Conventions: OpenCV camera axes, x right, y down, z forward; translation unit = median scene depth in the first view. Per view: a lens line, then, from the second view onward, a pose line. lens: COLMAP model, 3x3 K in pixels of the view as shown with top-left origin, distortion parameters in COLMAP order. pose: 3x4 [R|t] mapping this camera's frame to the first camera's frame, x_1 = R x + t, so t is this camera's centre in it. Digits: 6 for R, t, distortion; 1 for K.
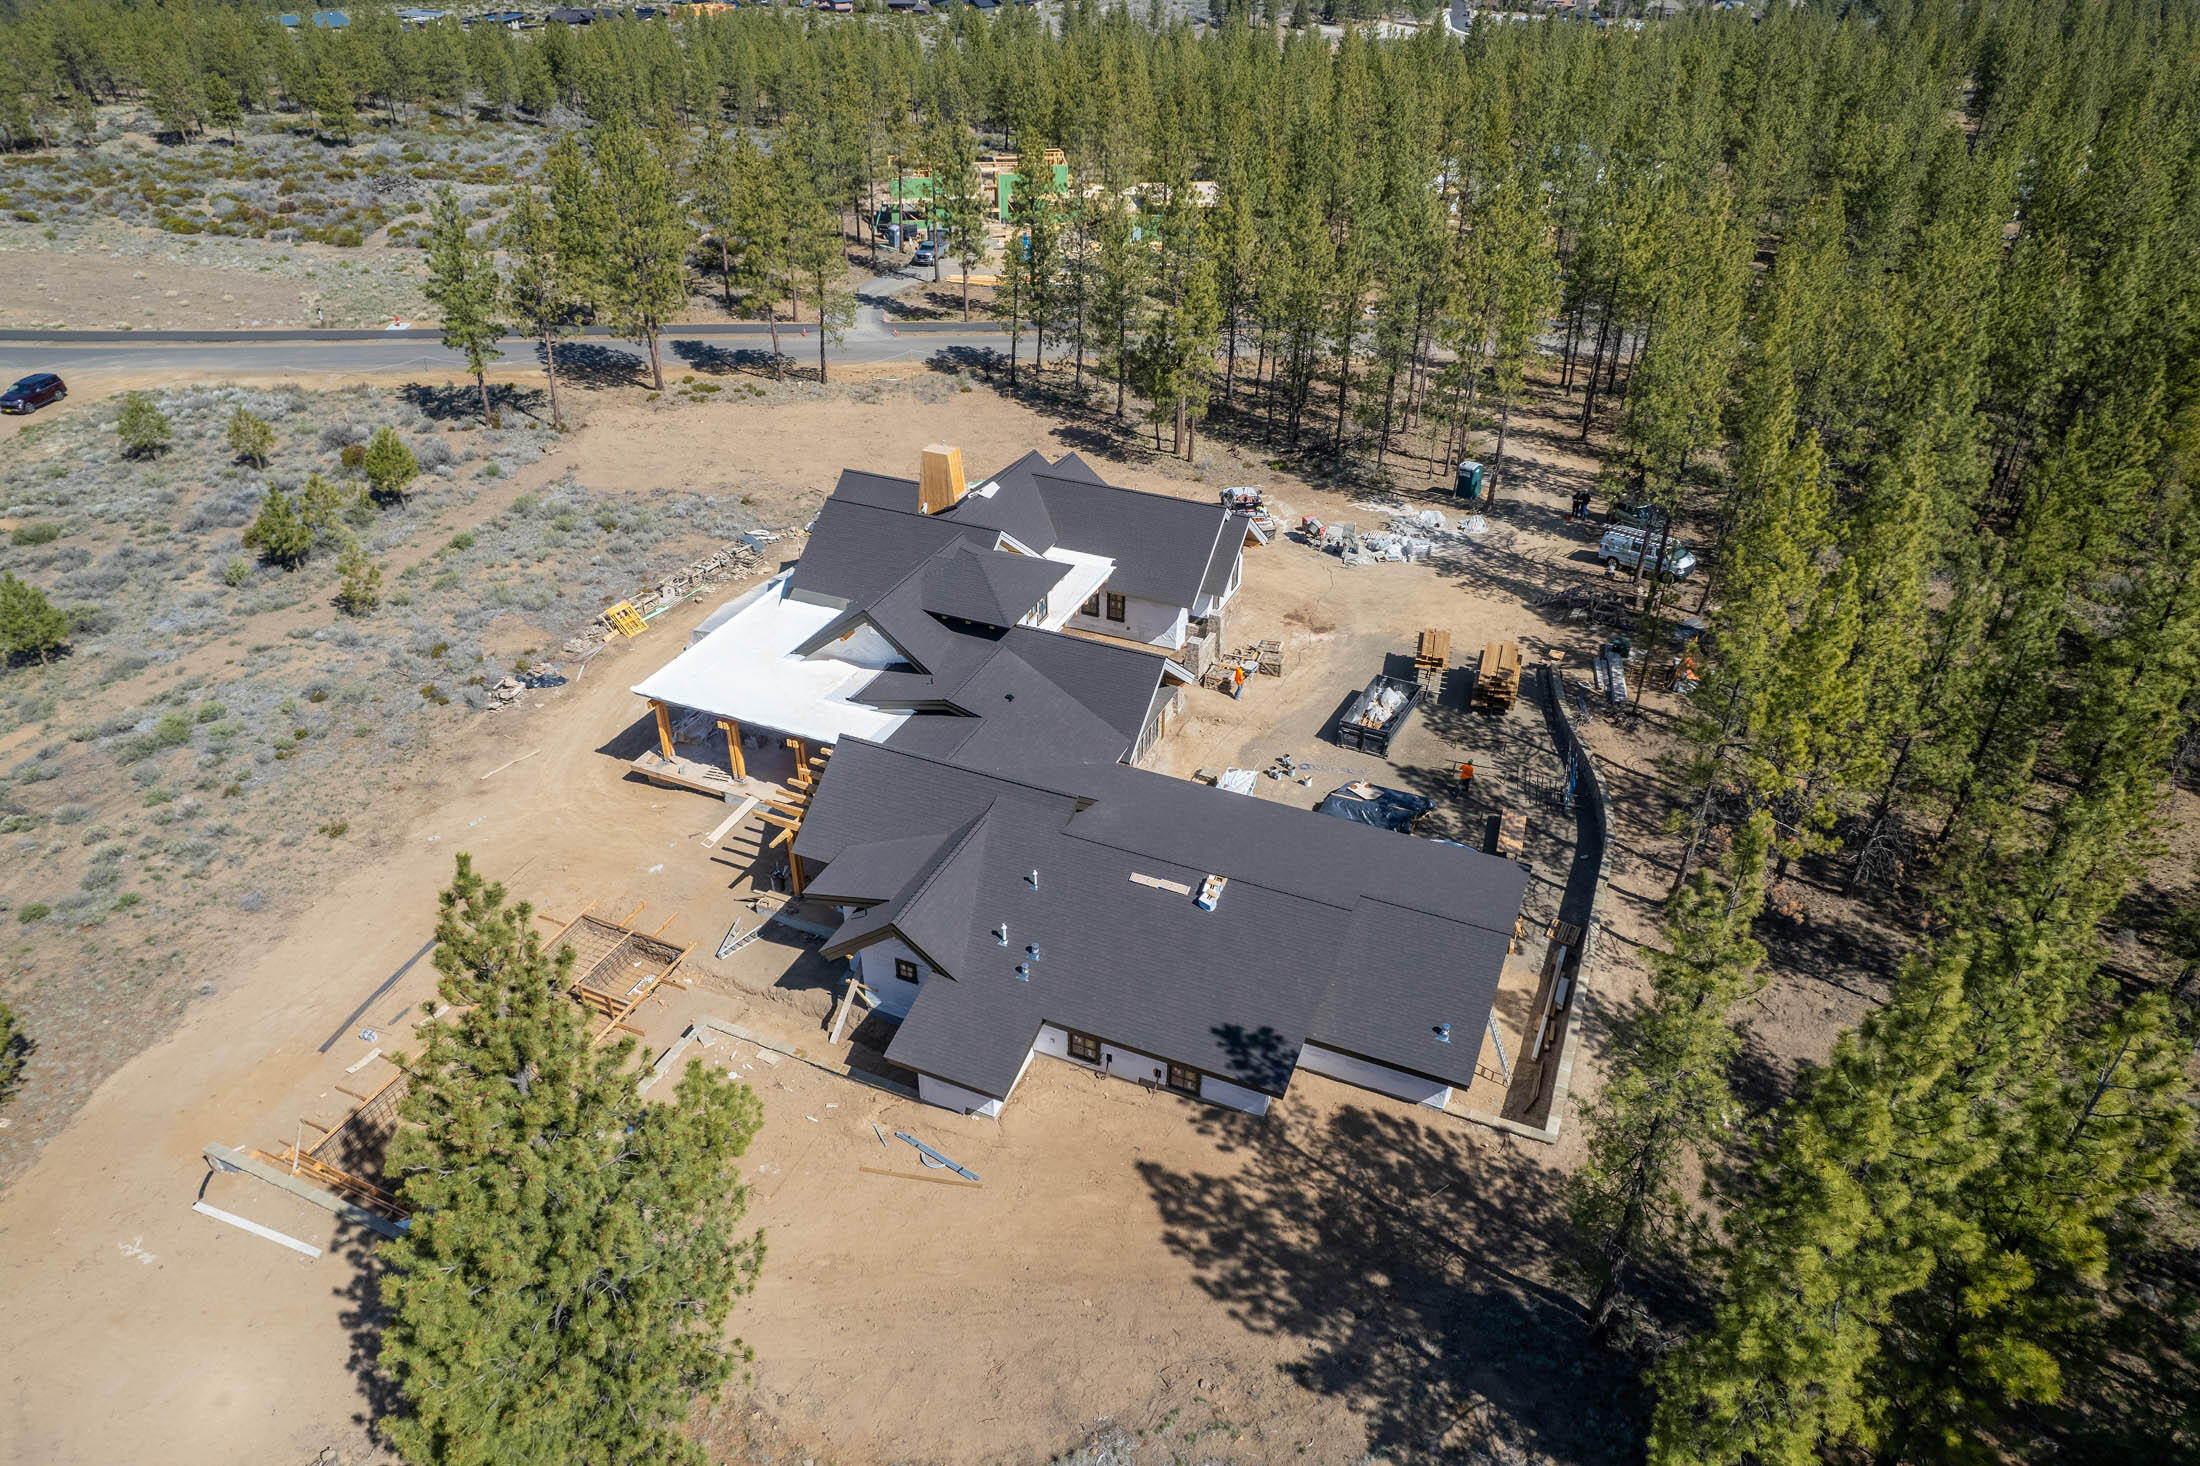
lens RADIAL K [[1414.2, 0, 1098.7], [0, 1414.2, 733.7], [0, 0, 1]] dist [-0.076048, 0.066872]
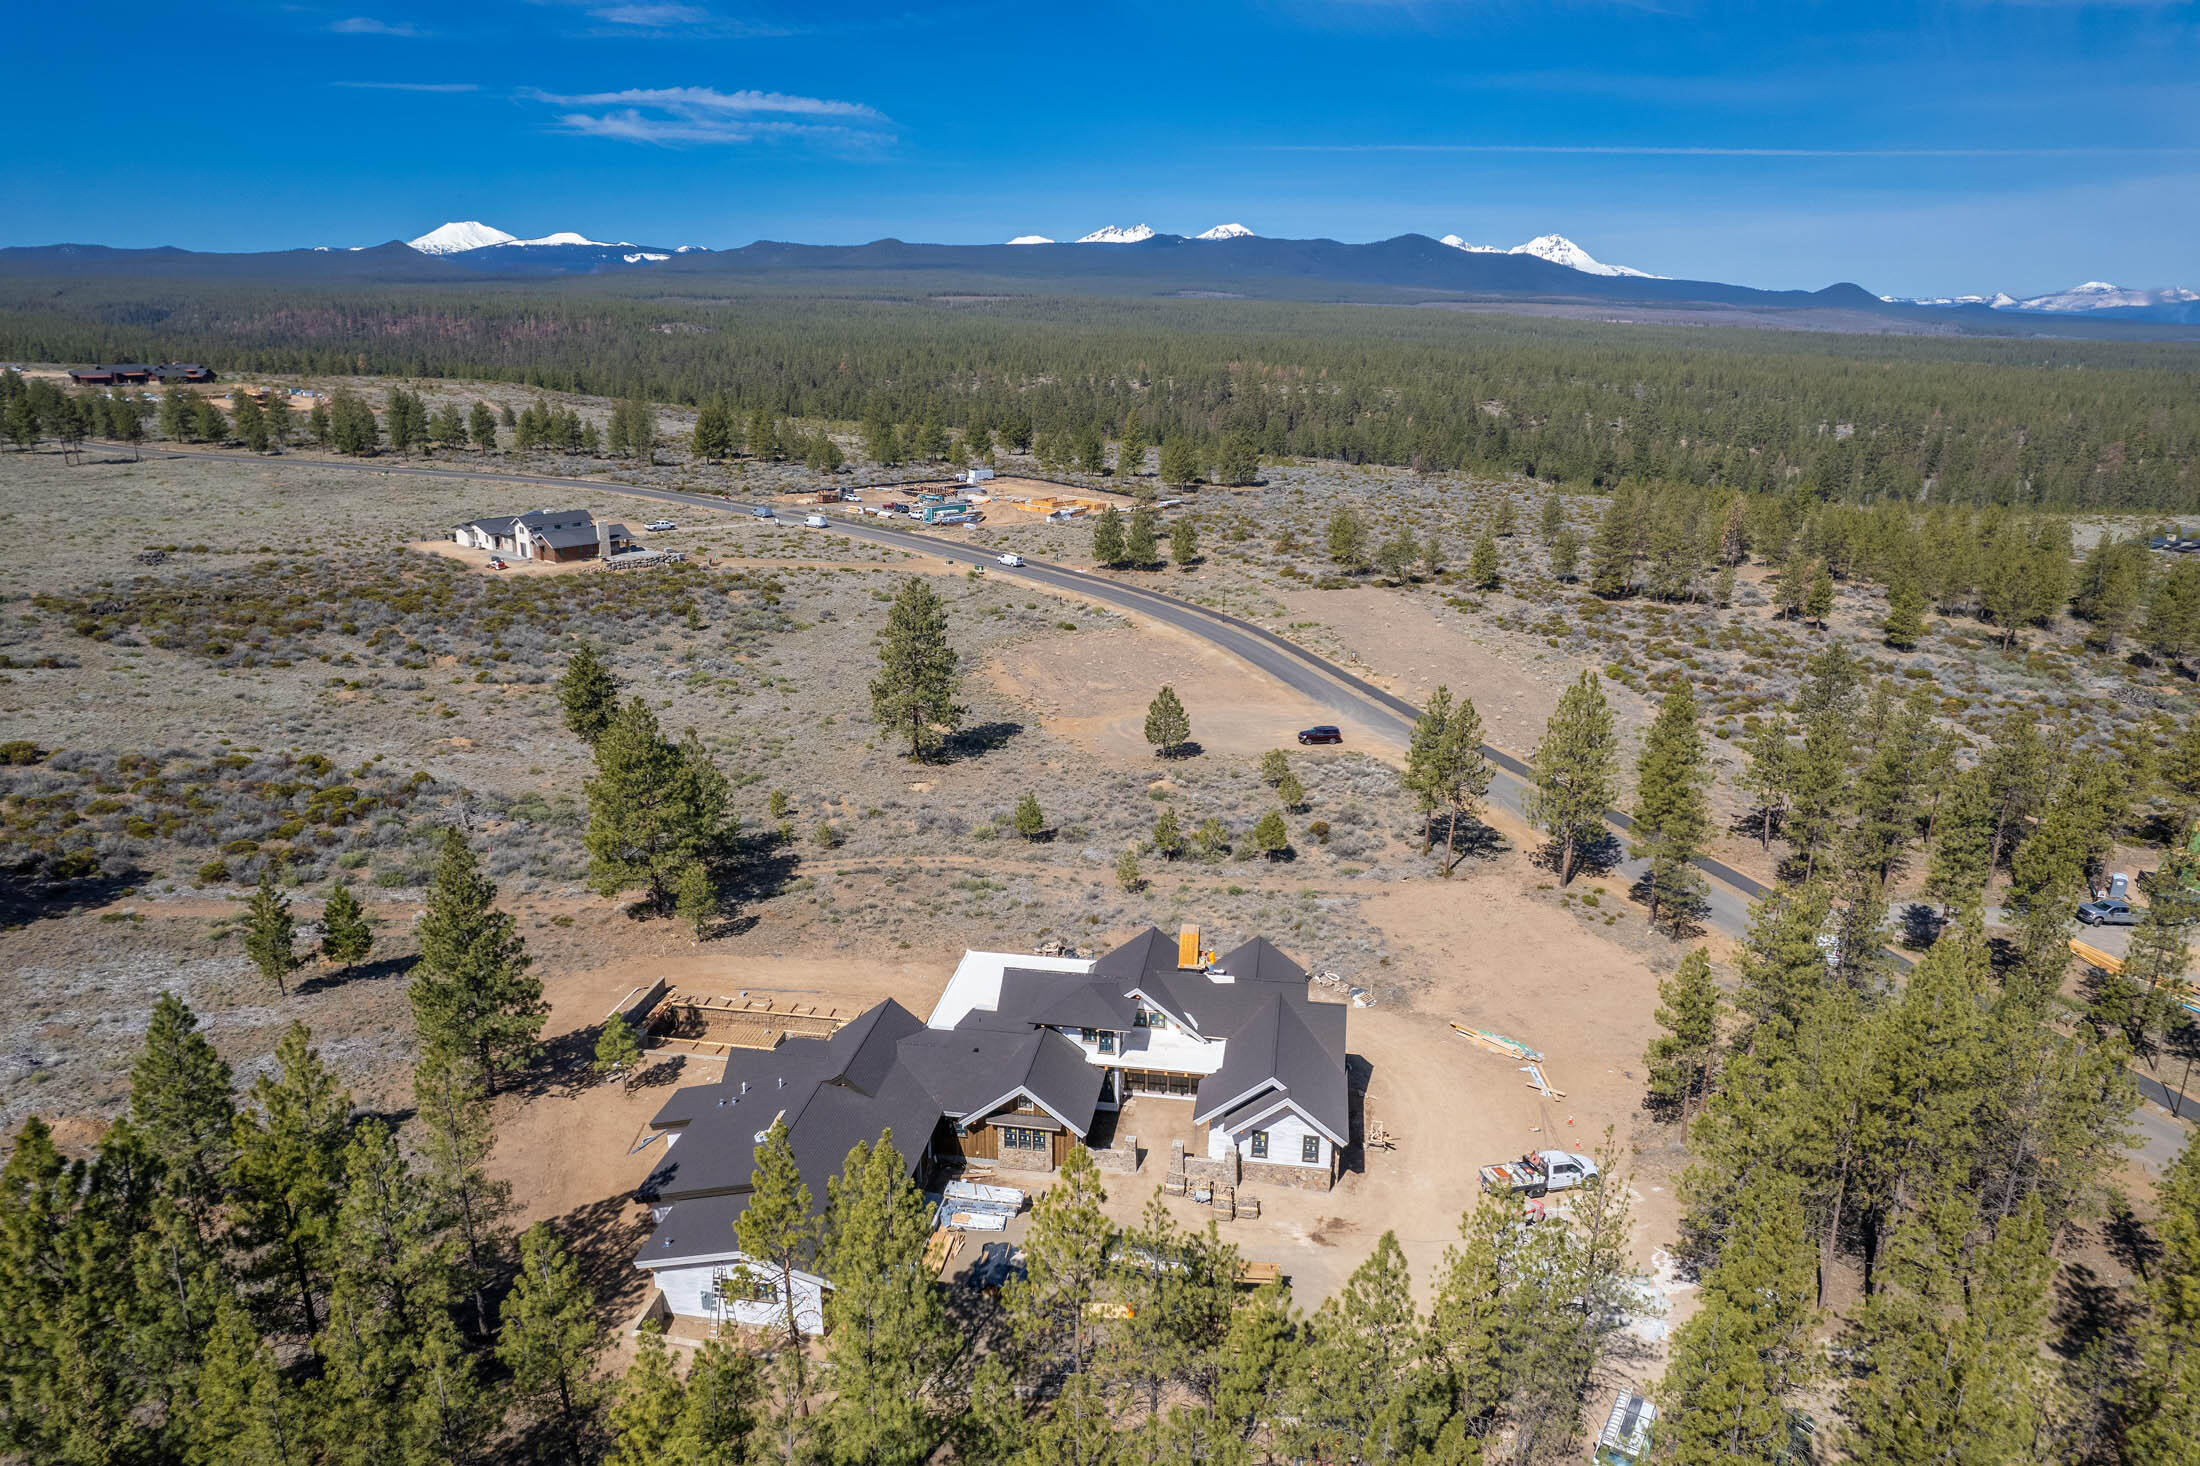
lens RADIAL K [[1409.8, 0, 1097.9], [0, 1409.8, 737.9], [0, 0, 1]] dist [-0.070737, 0.061769]
pose [[0.251113, 0.275501, -0.927923, 0.794475], [-0.526064, 0.843548, 0.108087, -0.335622], [0.812526, 0.461005, 0.356757, 0.255179]]
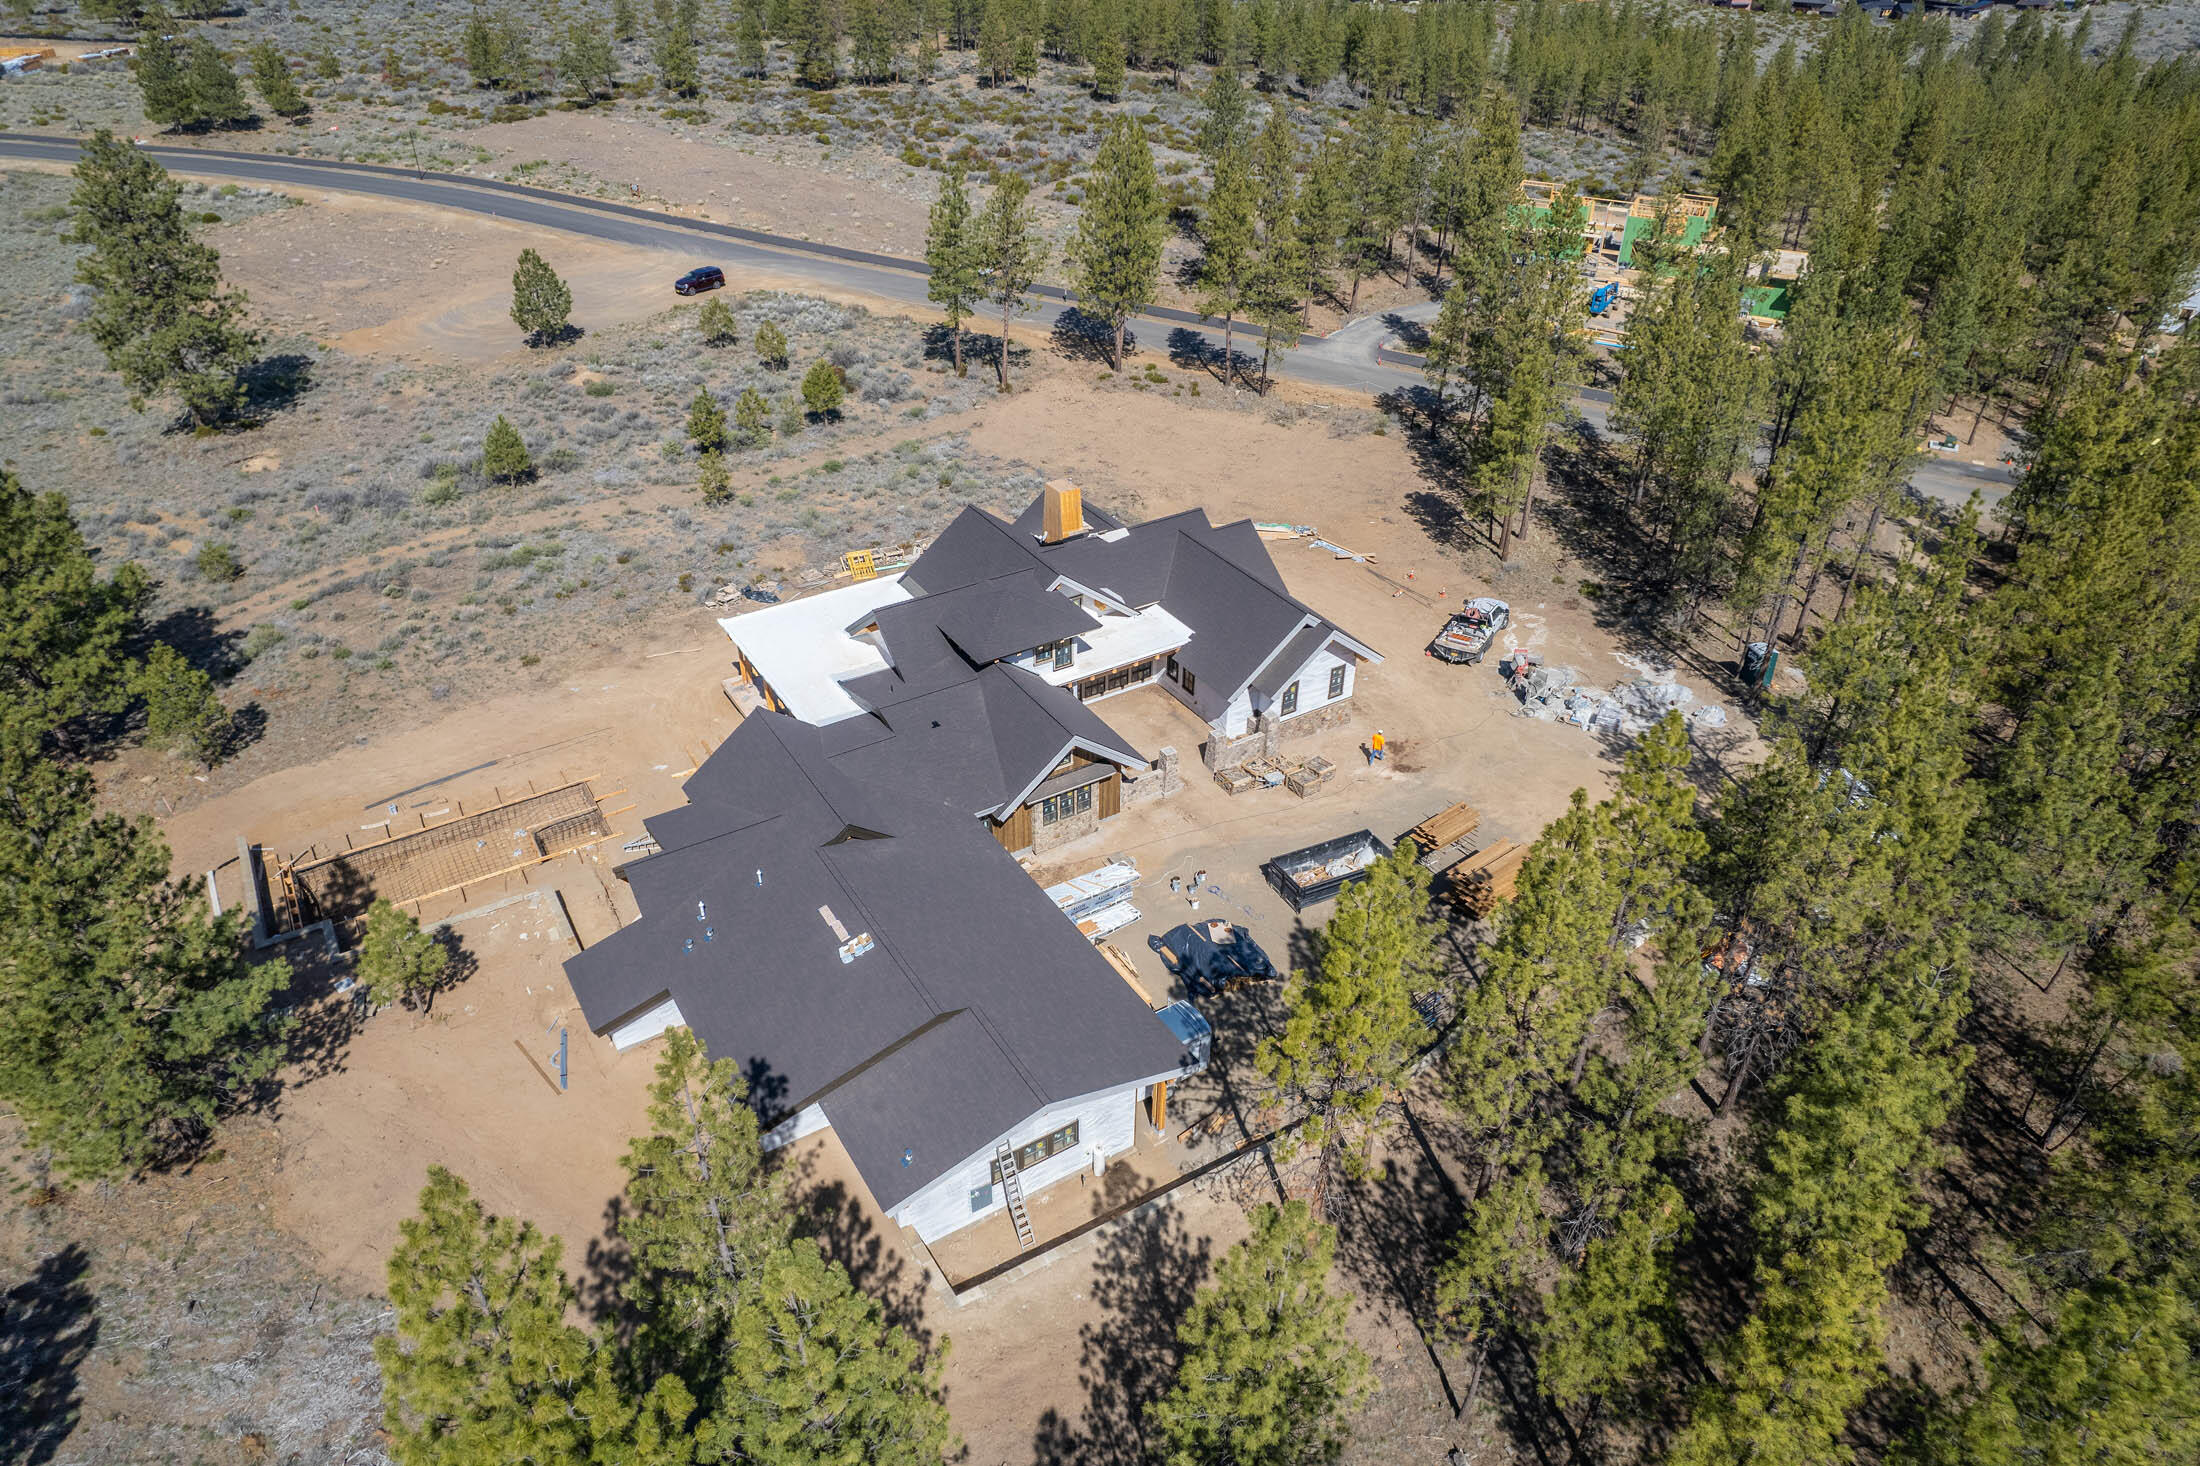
lens RADIAL K [[1409.8, 0, 1097.9], [0, 1409.8, 737.9], [0, 0, 1]] dist [-0.070737, 0.061769]
pose [[0.823248, 0.314164, -0.472826, 0.339911], [-0.304507, 0.947325, 0.099257, -0.098797], [0.479102, 0.062266, 0.875548, 0.075493]]
